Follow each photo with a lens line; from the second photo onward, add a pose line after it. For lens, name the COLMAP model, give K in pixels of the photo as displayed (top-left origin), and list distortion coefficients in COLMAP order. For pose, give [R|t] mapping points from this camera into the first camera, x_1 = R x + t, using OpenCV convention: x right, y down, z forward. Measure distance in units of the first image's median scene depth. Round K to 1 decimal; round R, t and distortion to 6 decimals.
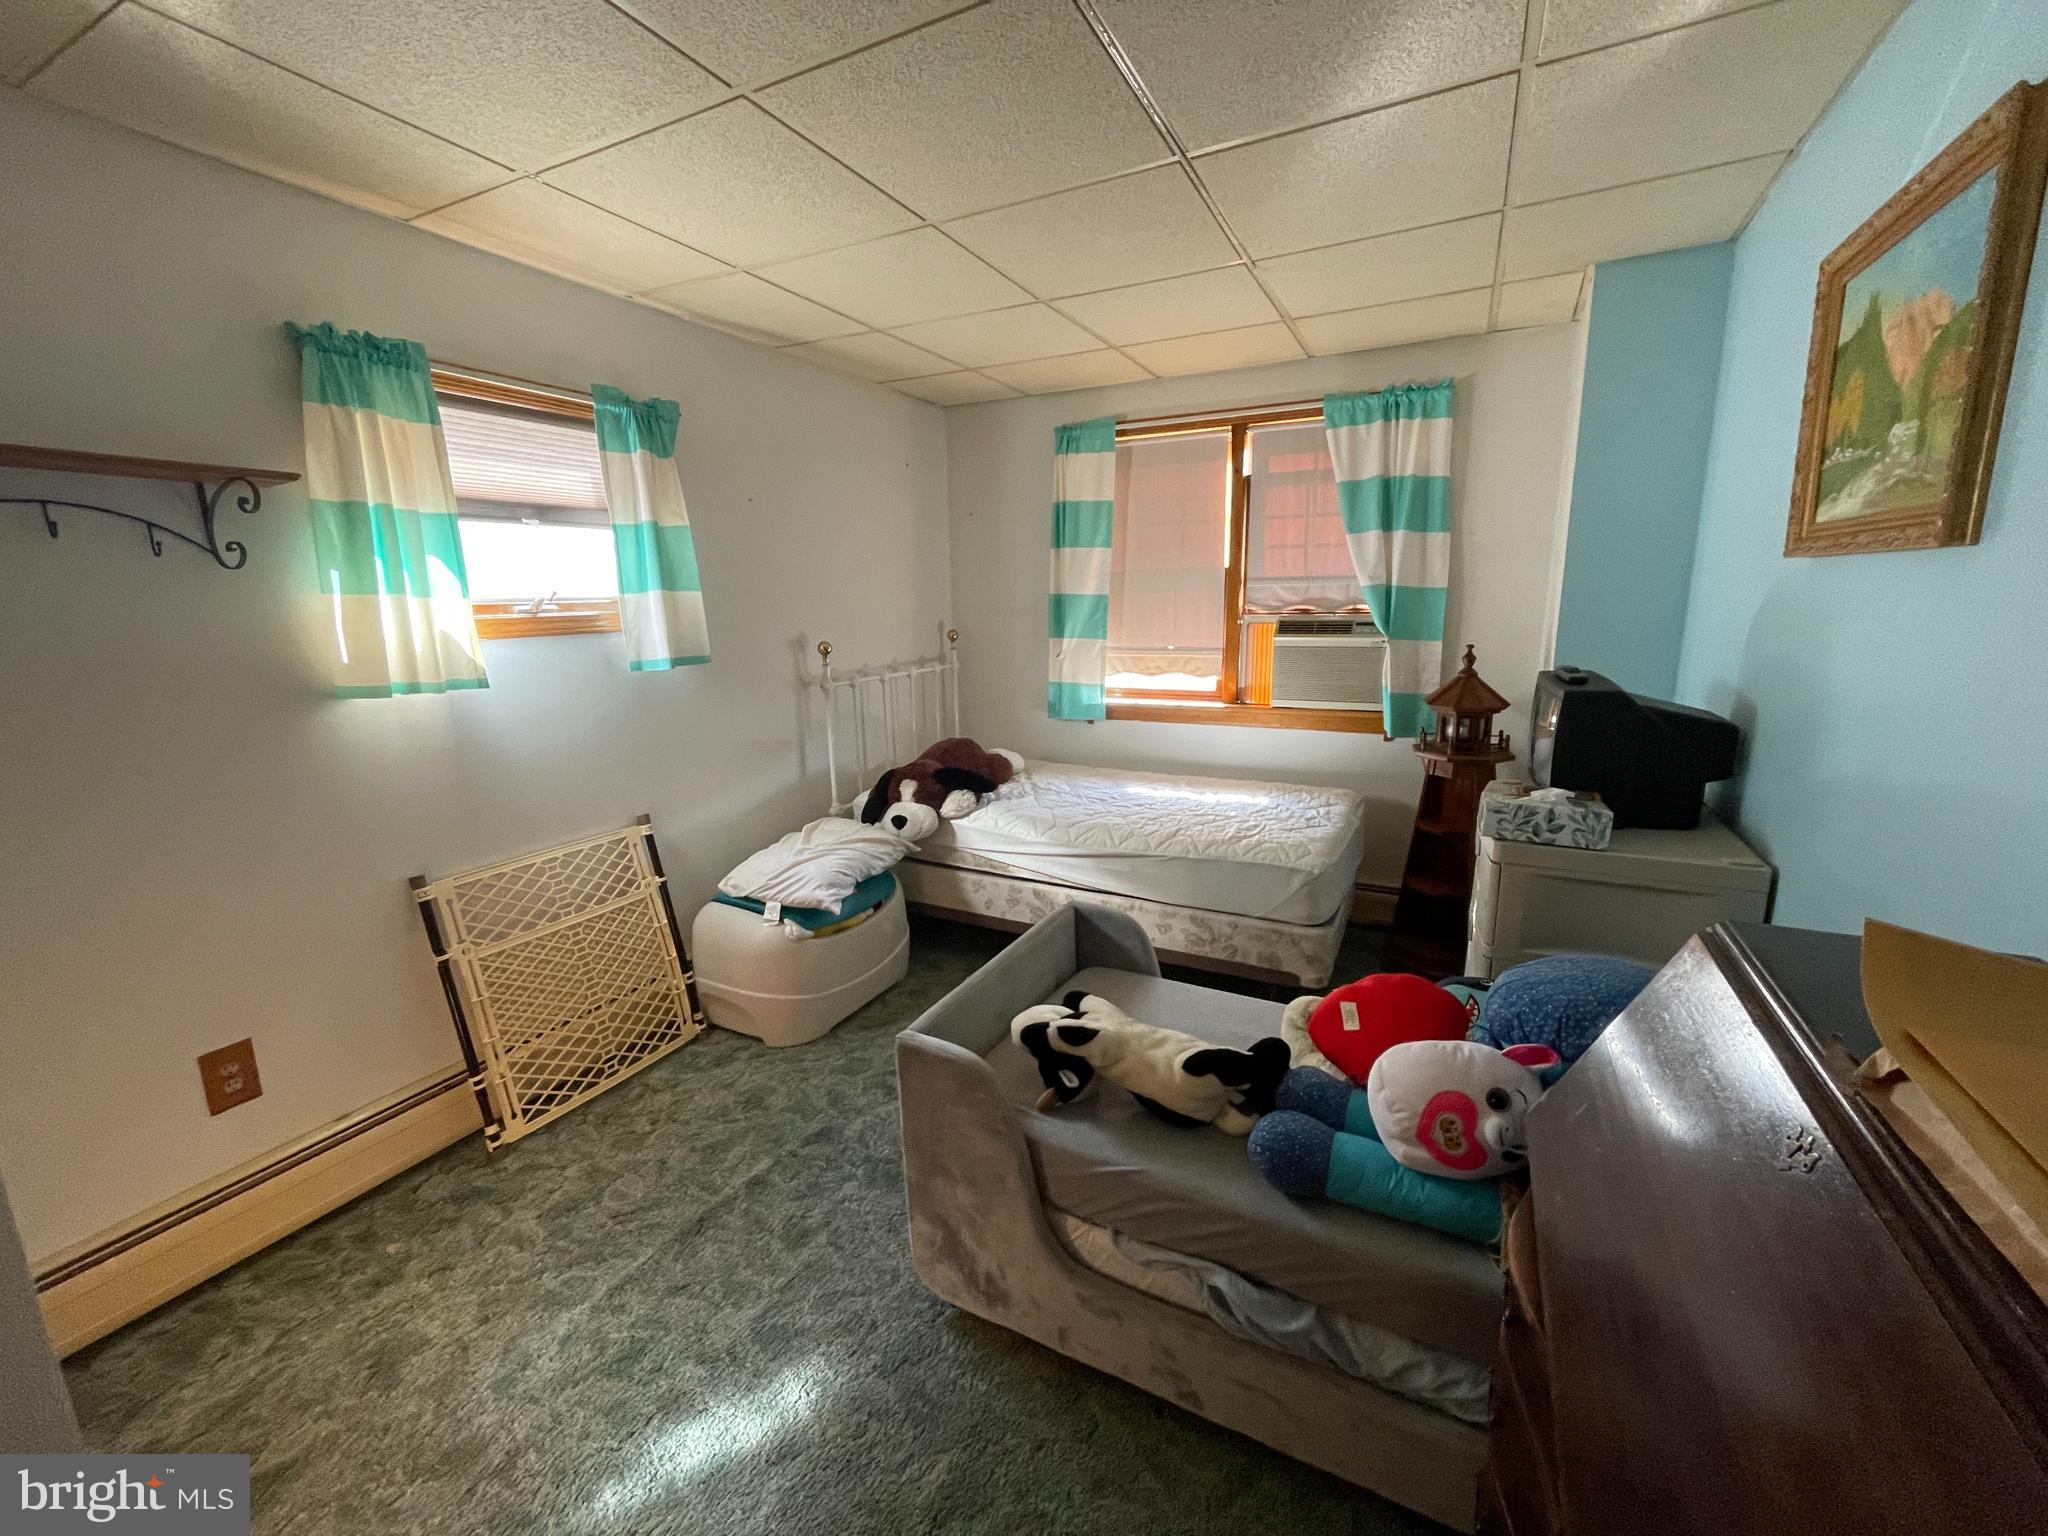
lens RADIAL K [[833.8, 0, 1016.3], [0, 833.8, 763.5], [0, 0, 1]] dist [-0.002994, -0.000462]
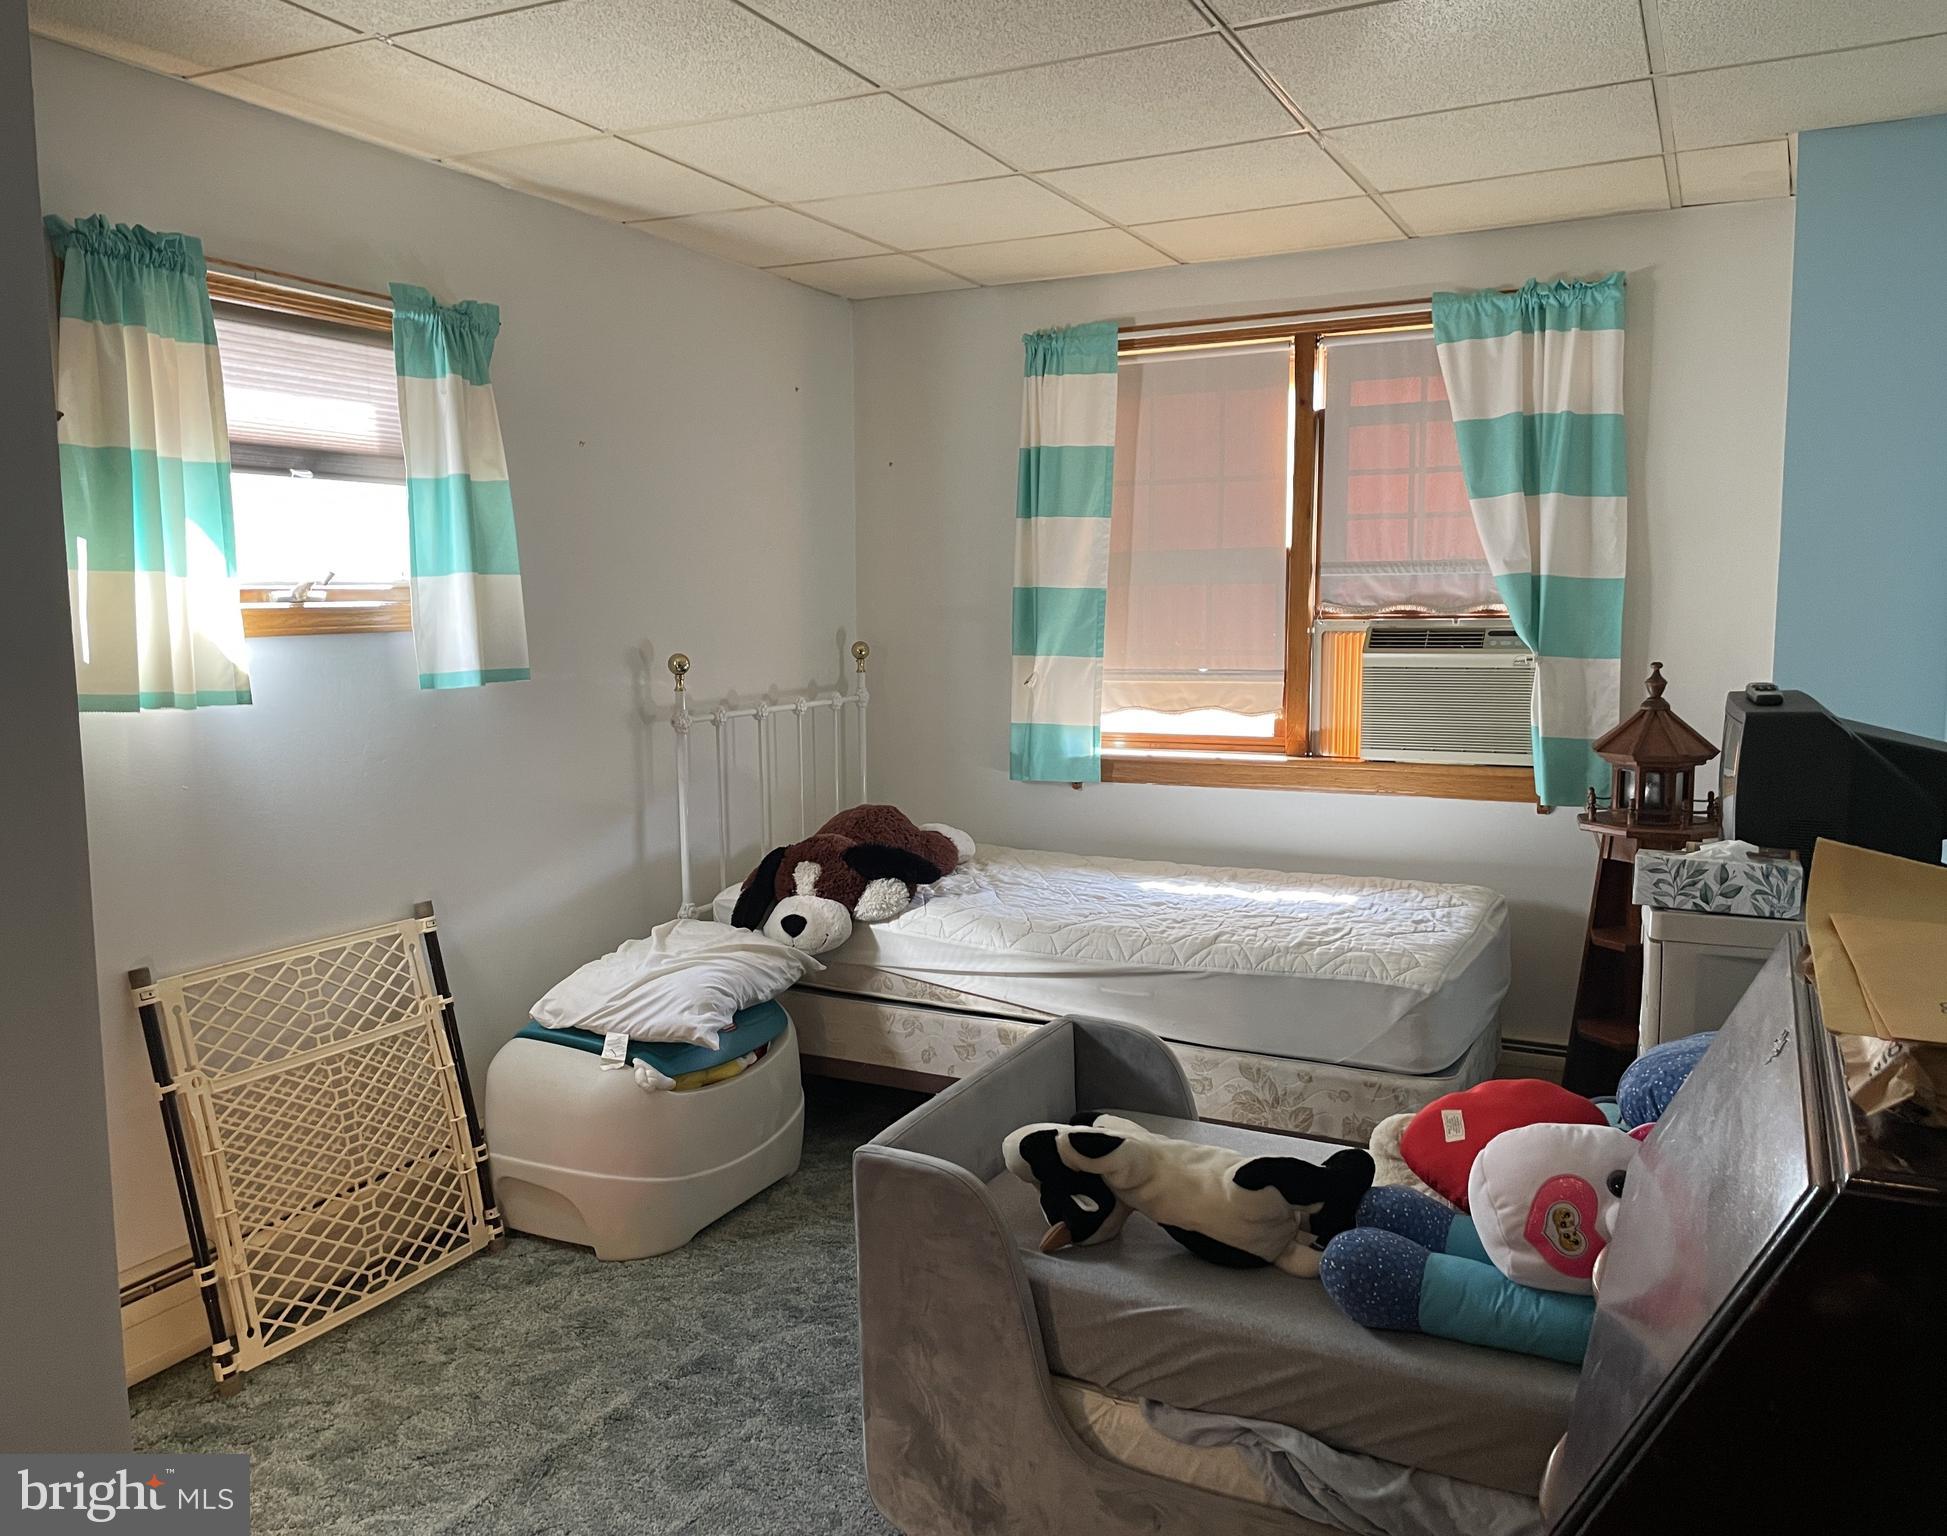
lens RADIAL K [[1591.7, 0, 909.1], [0, 1591.7, 771.2], [0, 0, 1]] dist [0.120042, -0.176618]
pose [[0.999952, 0.007716, 0.006031, -0.068414], [-0.007137, 0.995842, -0.090821, 0.073813], [-0.006707, 0.090773, 0.995849, -0.312195]]
